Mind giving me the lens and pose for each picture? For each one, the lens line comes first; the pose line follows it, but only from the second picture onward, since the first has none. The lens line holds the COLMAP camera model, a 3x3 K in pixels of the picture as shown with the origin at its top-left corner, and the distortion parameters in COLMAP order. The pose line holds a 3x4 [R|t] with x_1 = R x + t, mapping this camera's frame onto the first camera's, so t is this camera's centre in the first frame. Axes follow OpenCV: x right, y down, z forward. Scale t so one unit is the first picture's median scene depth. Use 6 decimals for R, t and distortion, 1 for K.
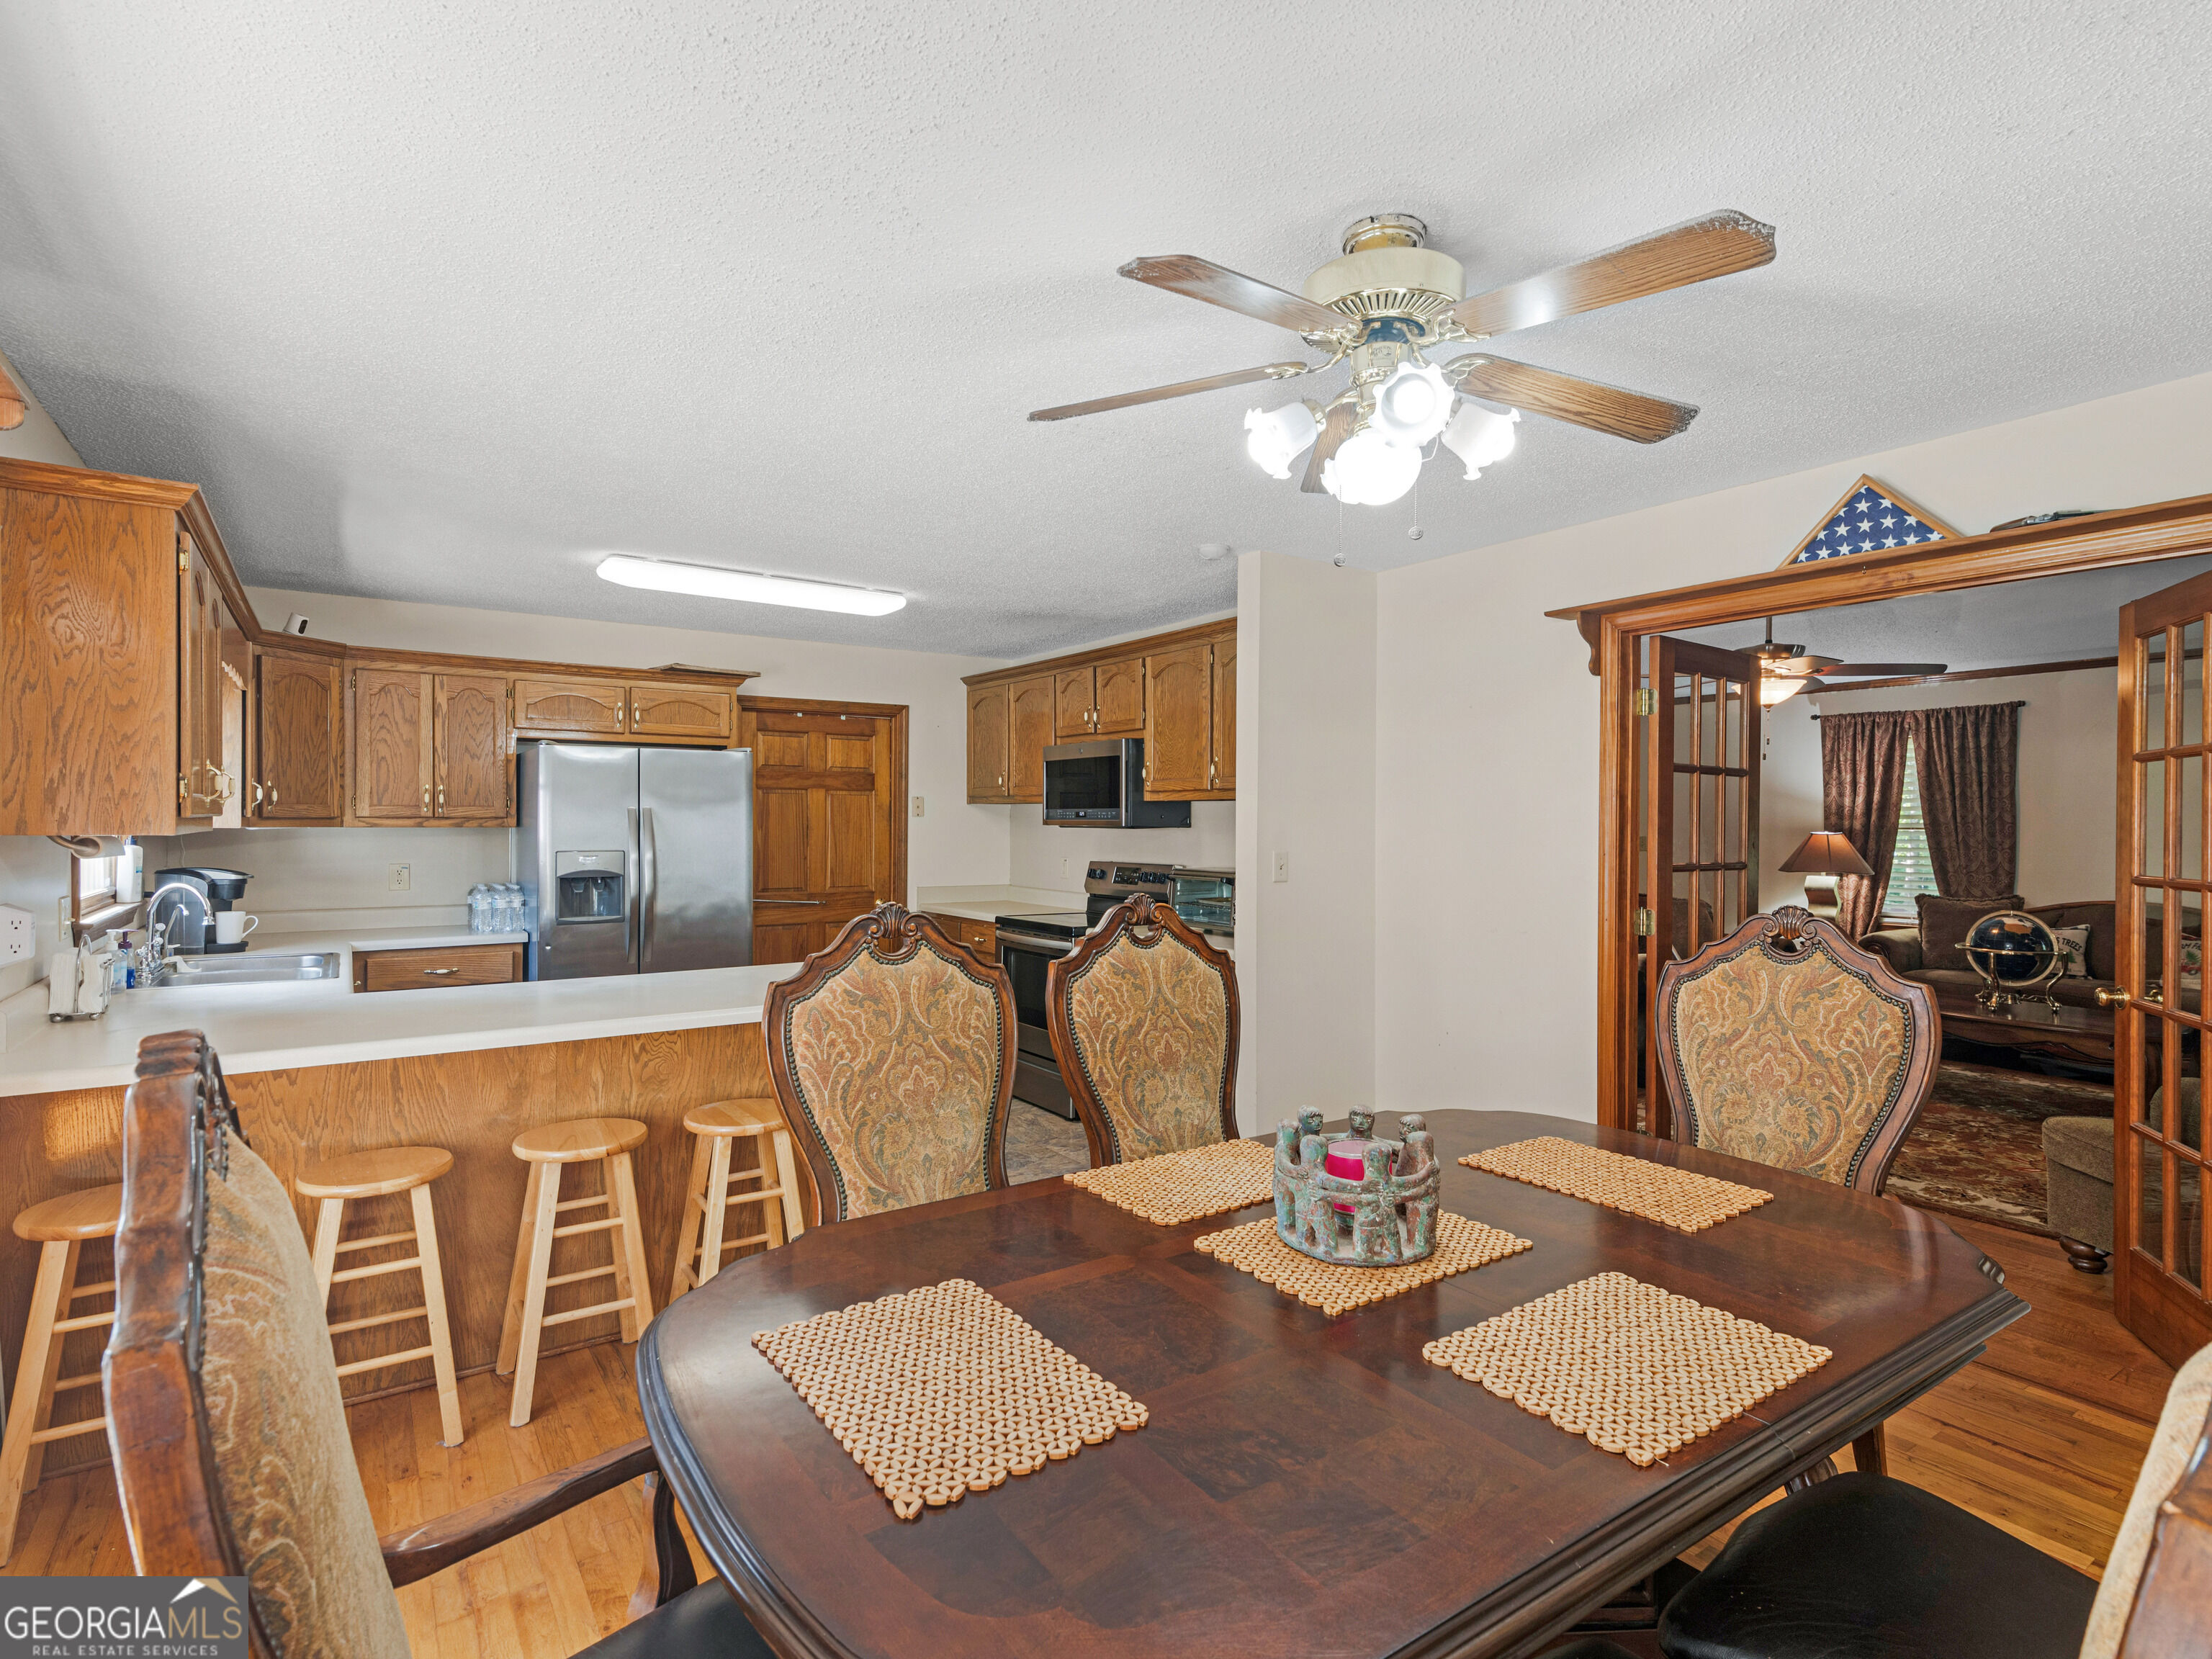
lens RADIAL K [[1131.1, 0, 1143.0], [0, 1131.1, 818.4], [0, 0, 1]] dist [0.016615, -0.001007]
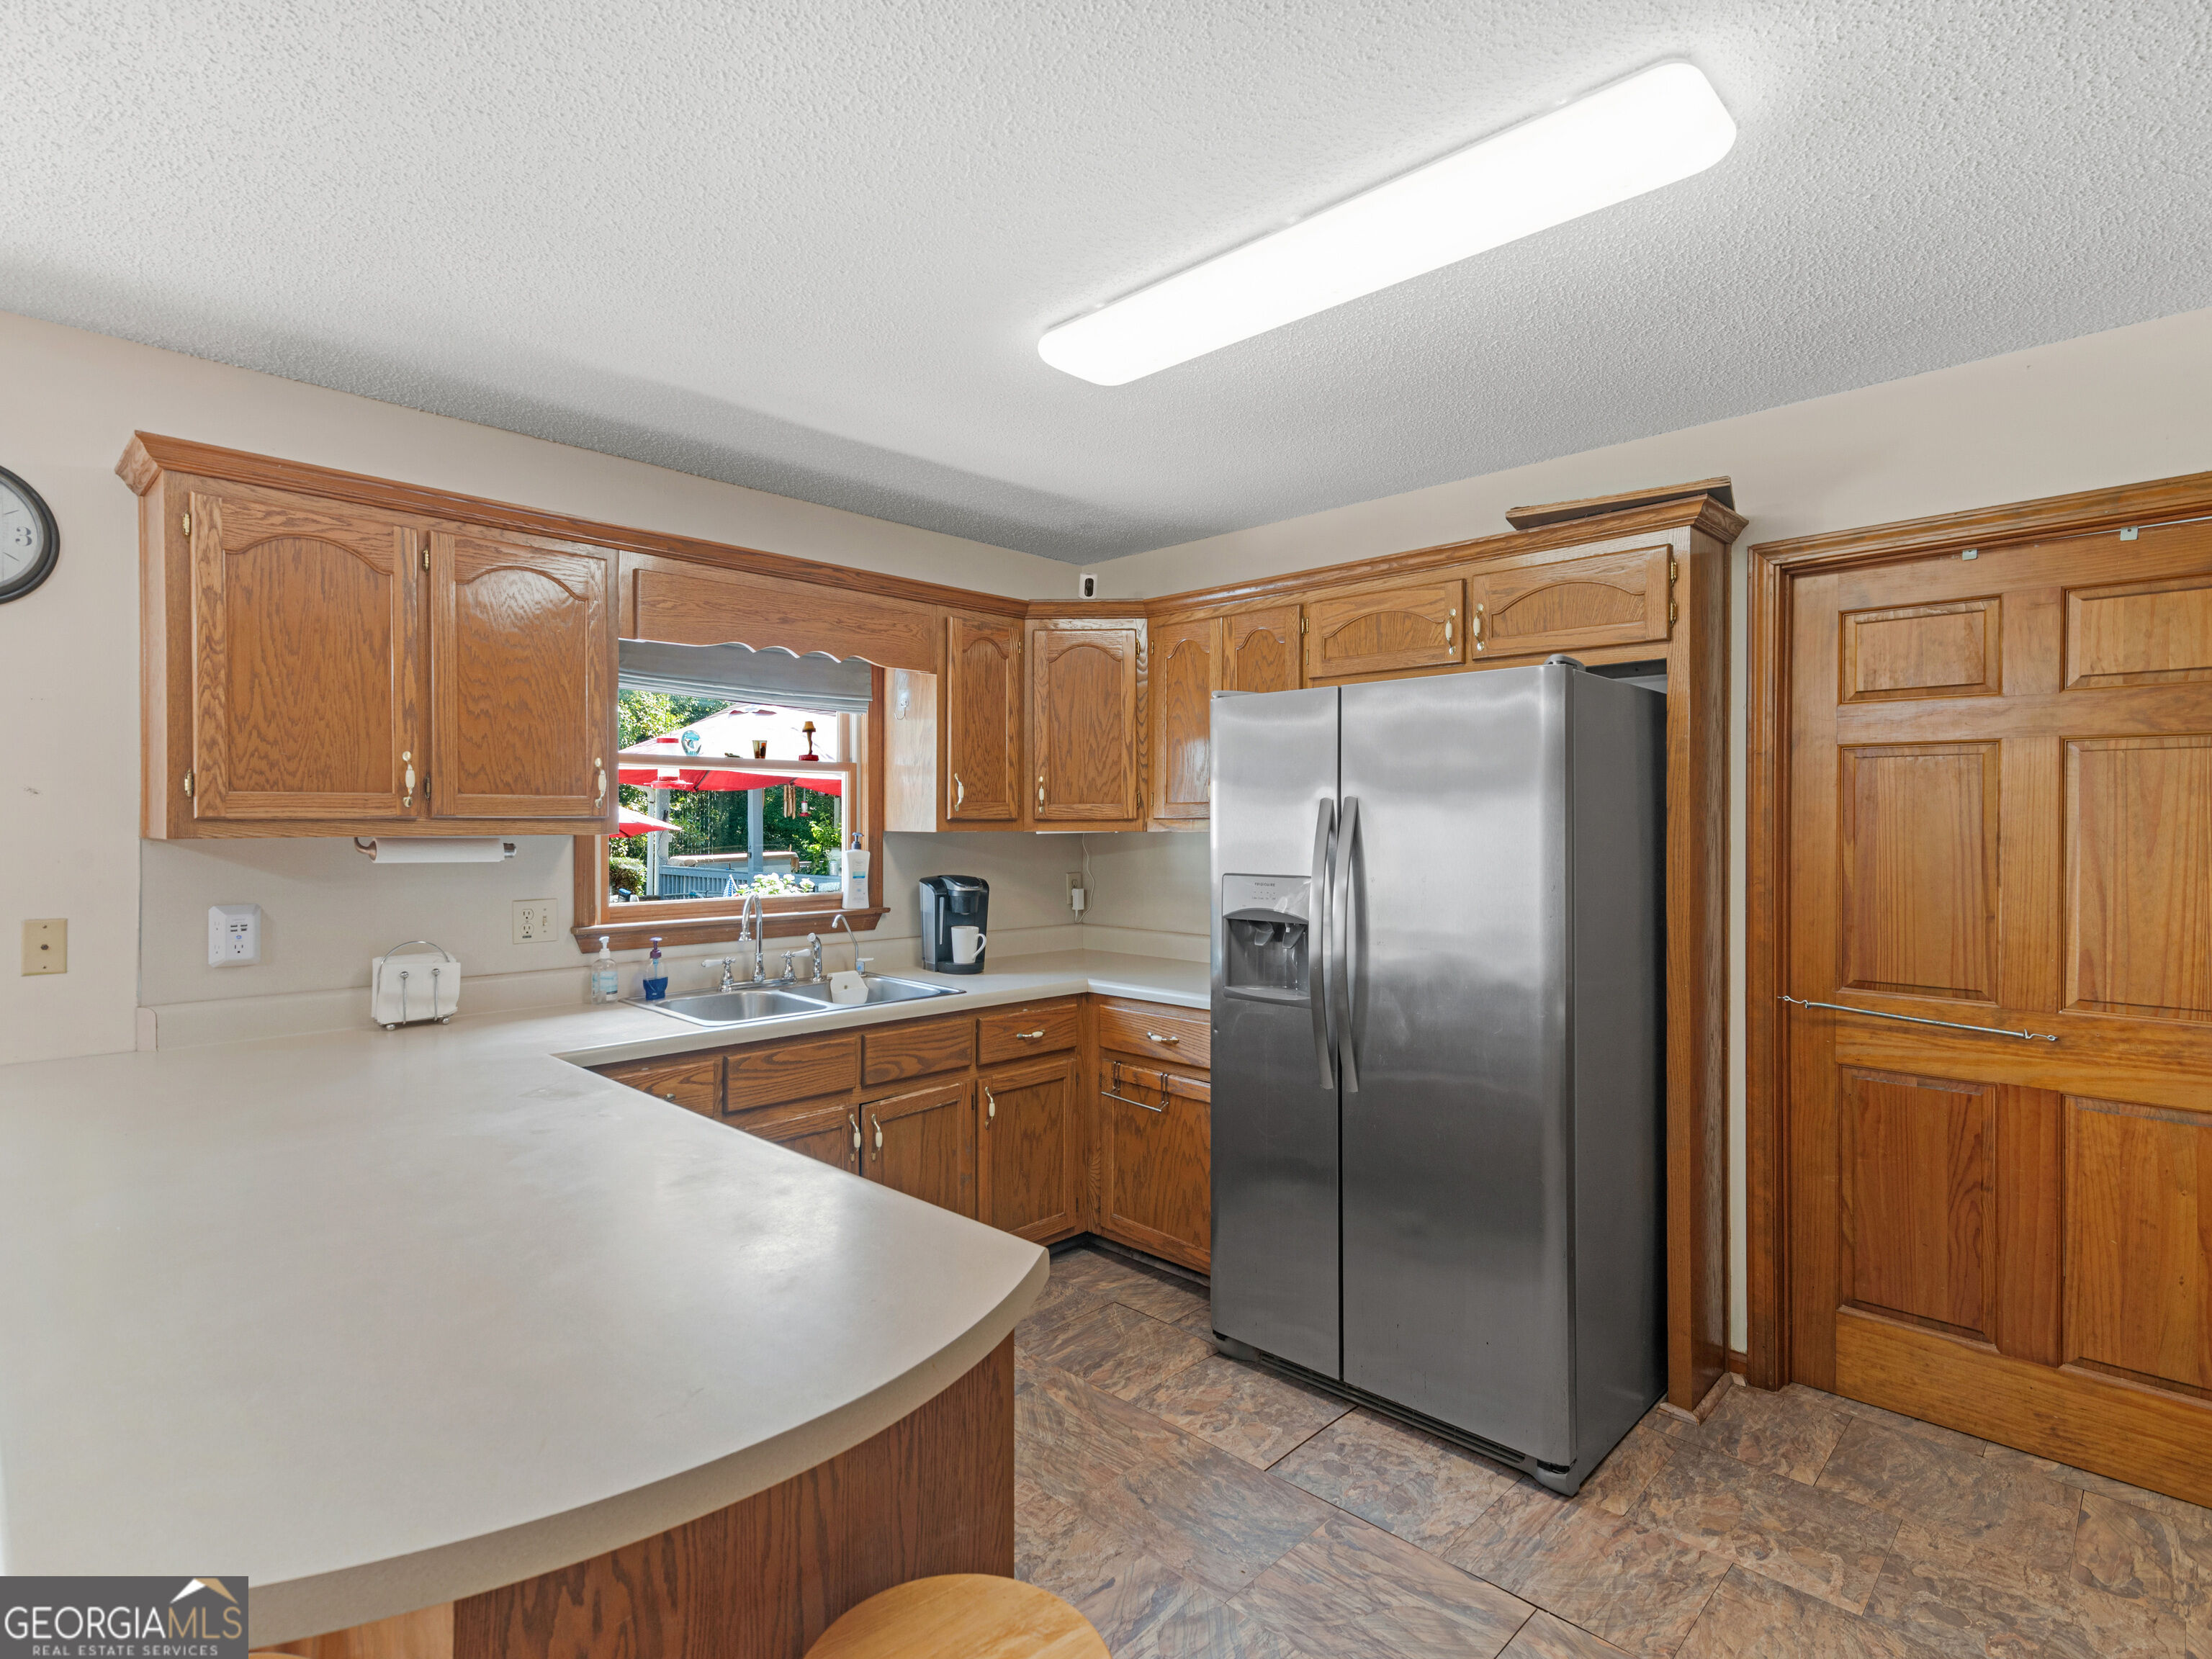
lens RADIAL K [[1131.1, 0, 1031.9], [0, 1131.1, 823.2], [0, 0, 1]] dist [0.016615, -0.001007]
pose [[0.142618, 0.000574, -0.989778, 0.061367], [0.003897, 0.999992, 0.001141, 0.000699], [0.989770, -0.004020, 0.142614, 0.786879]]
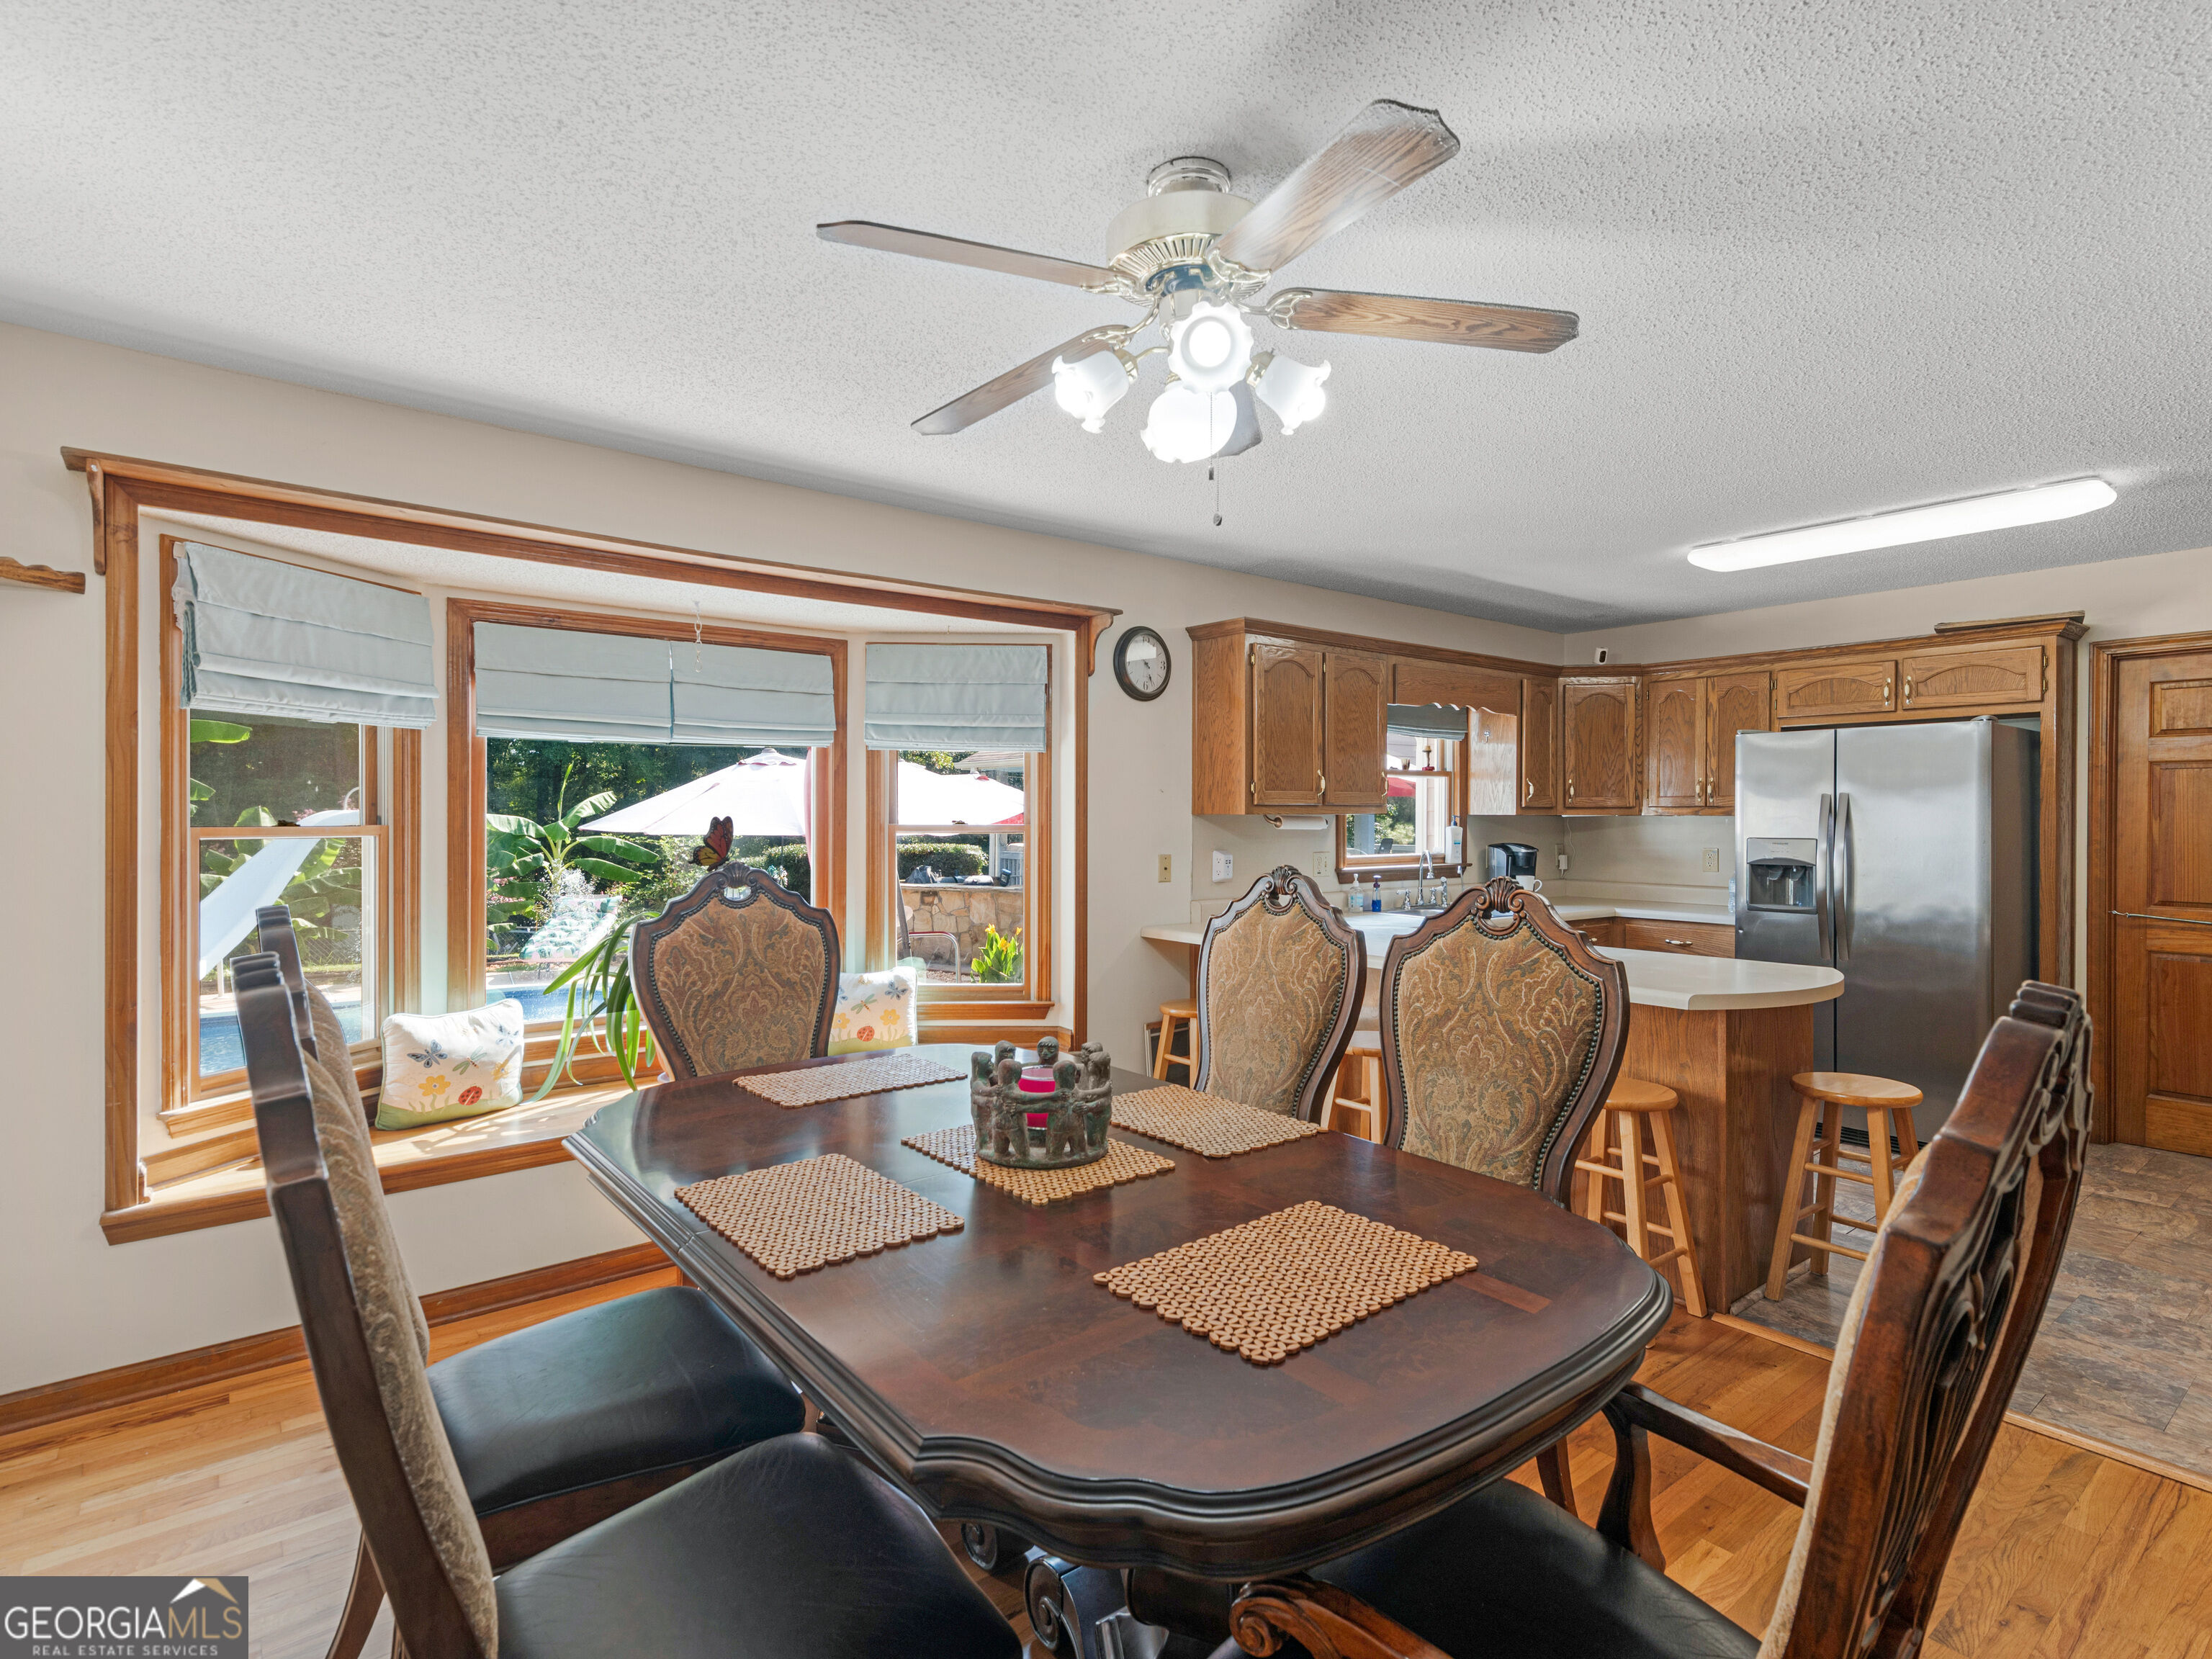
lens RADIAL K [[1131.1, 0, 1084.1], [0, 1131.1, 820.7], [0, 0, 1]] dist [0.016615, -0.001007]
pose [[0.037730, 0.003527, -0.999282, 0.469096], [0.003262, 0.999988, 0.003652, 0.007139], [0.999283, -0.003398, 0.037718, 0.352138]]
